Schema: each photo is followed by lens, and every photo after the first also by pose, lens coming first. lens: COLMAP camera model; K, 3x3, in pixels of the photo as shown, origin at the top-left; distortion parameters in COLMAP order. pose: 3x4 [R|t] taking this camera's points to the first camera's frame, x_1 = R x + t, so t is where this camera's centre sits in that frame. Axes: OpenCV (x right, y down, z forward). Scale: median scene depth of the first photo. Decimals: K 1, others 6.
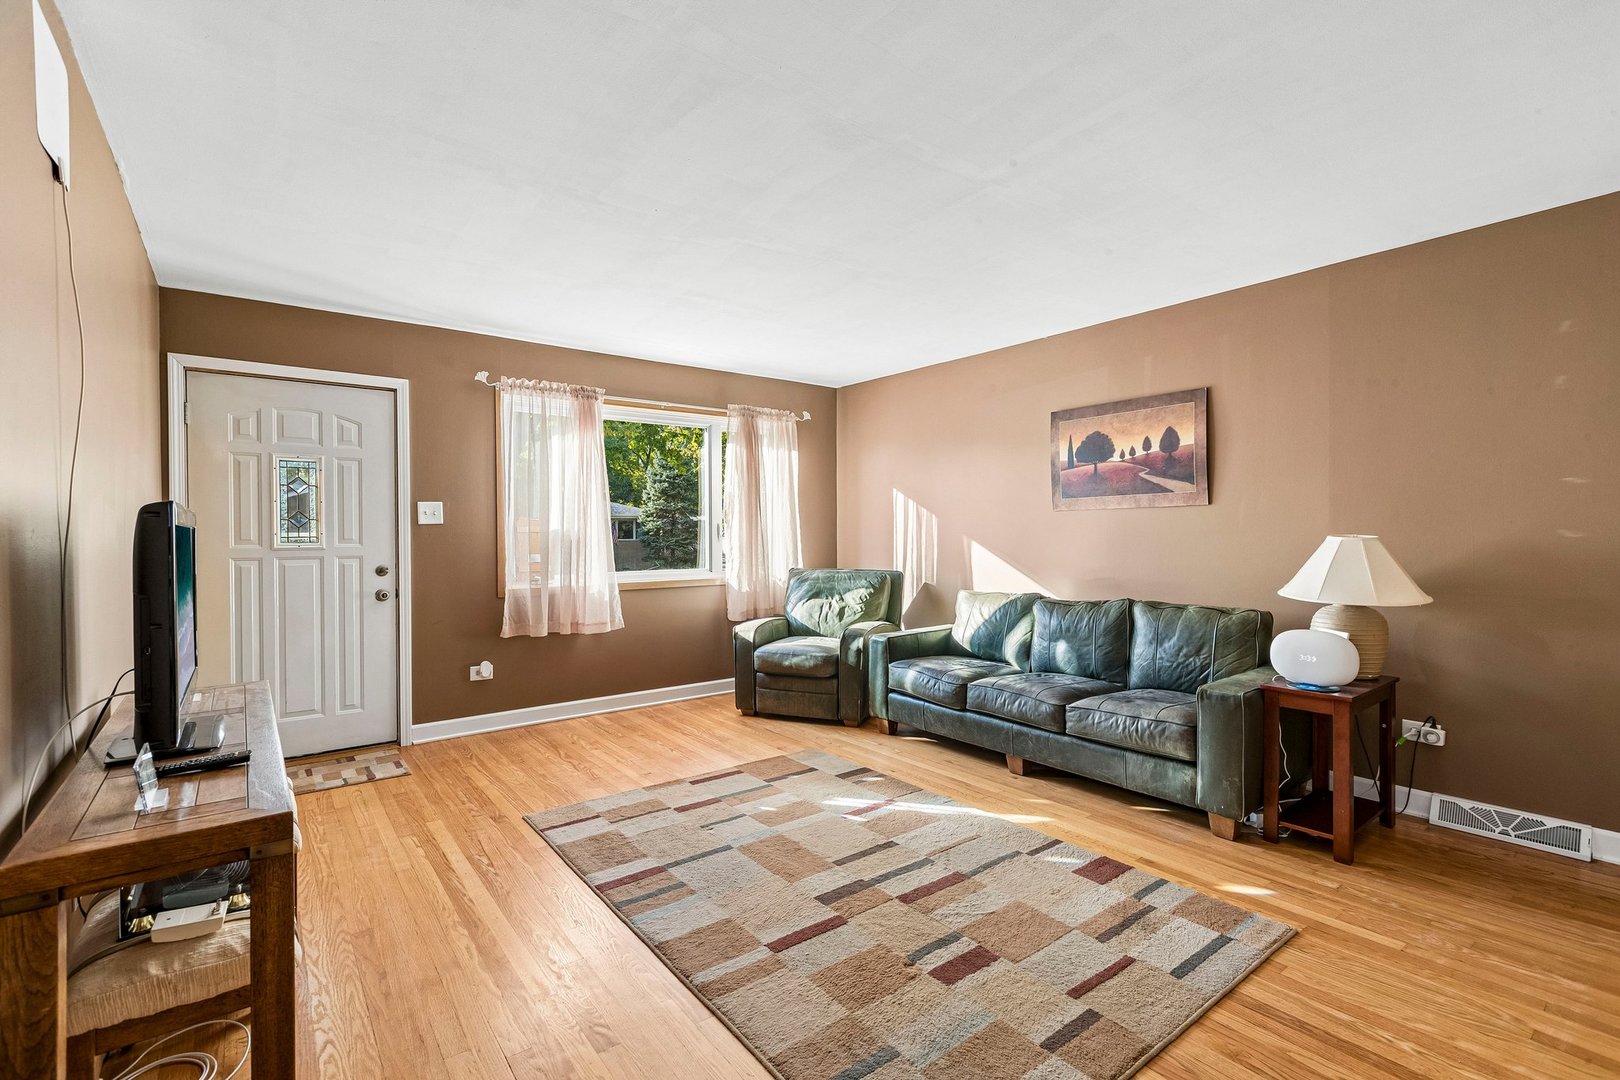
lens RADIAL K [[733.6, 0, 807.6], [0, 733.6, 538.2], [0, 0, 1]] dist [0.003737, 0.000273]
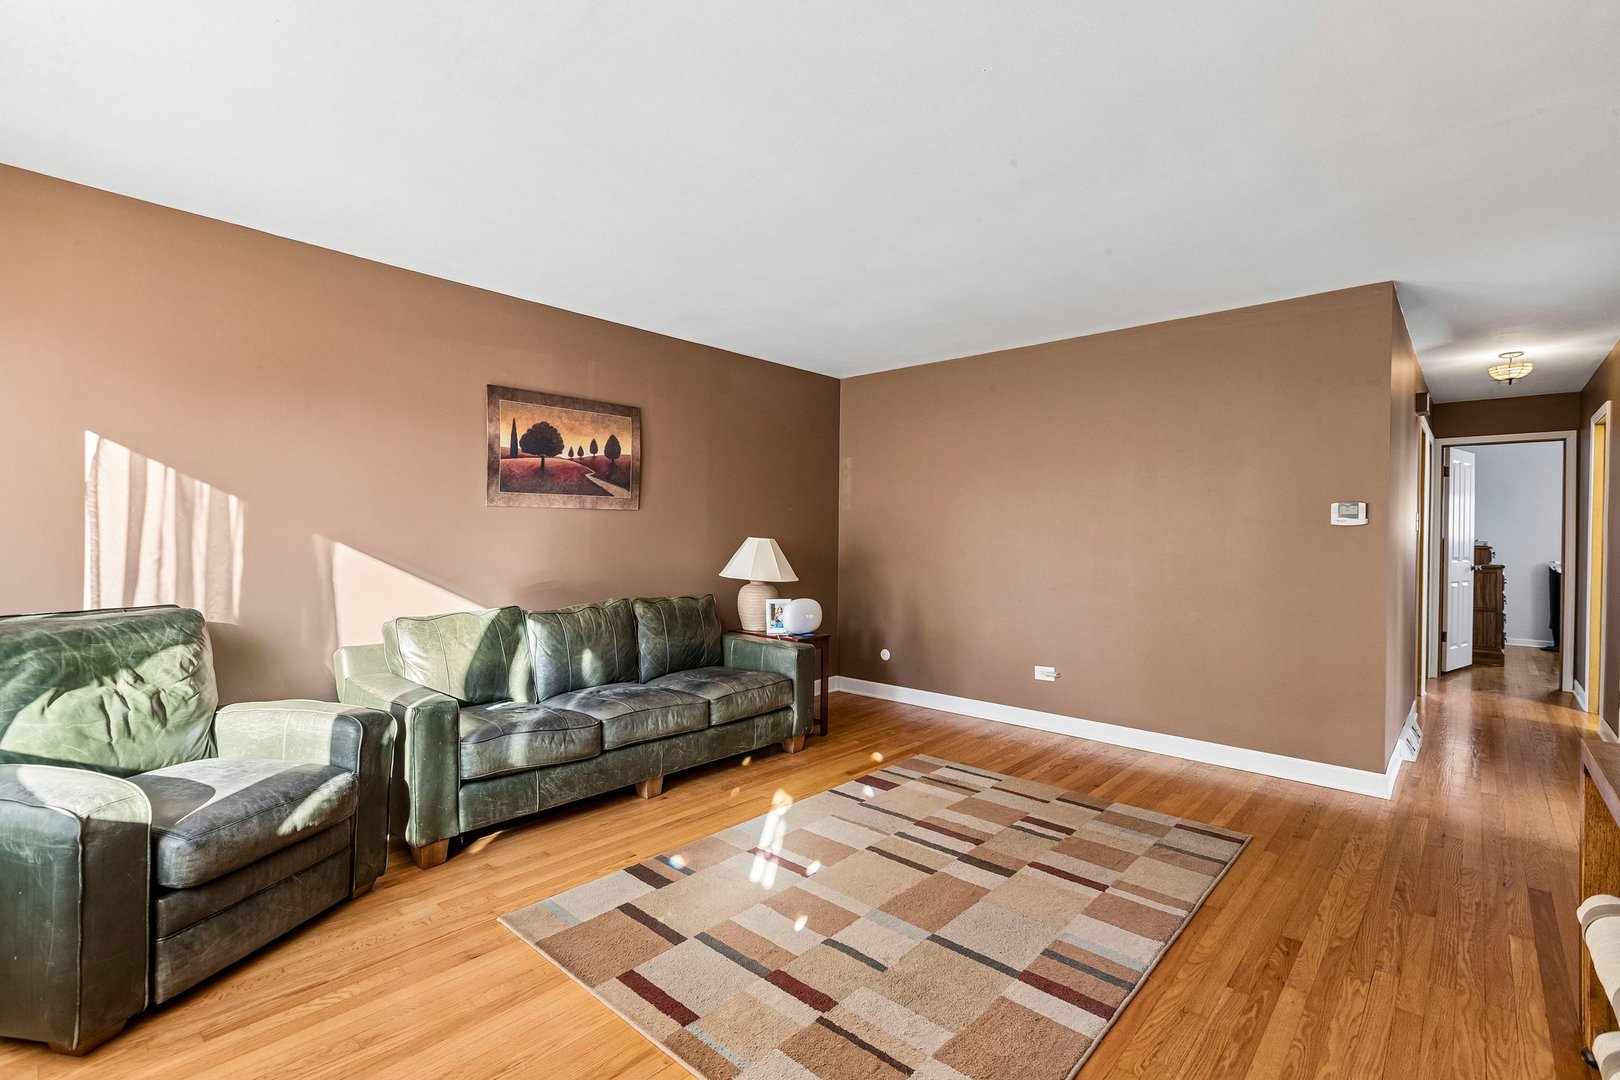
lens RADIAL K [[733.6, 0, 807.3], [0, 733.6, 538.4], [0, 0, 1]] dist [0.003737, 0.000273]
pose [[-0.180834, -0.000631, 0.983513, -0.613949], [-0.002584, 0.999997, 0.000166, -0.001941], [-0.983510, -0.002512, -0.180835, 0.920892]]
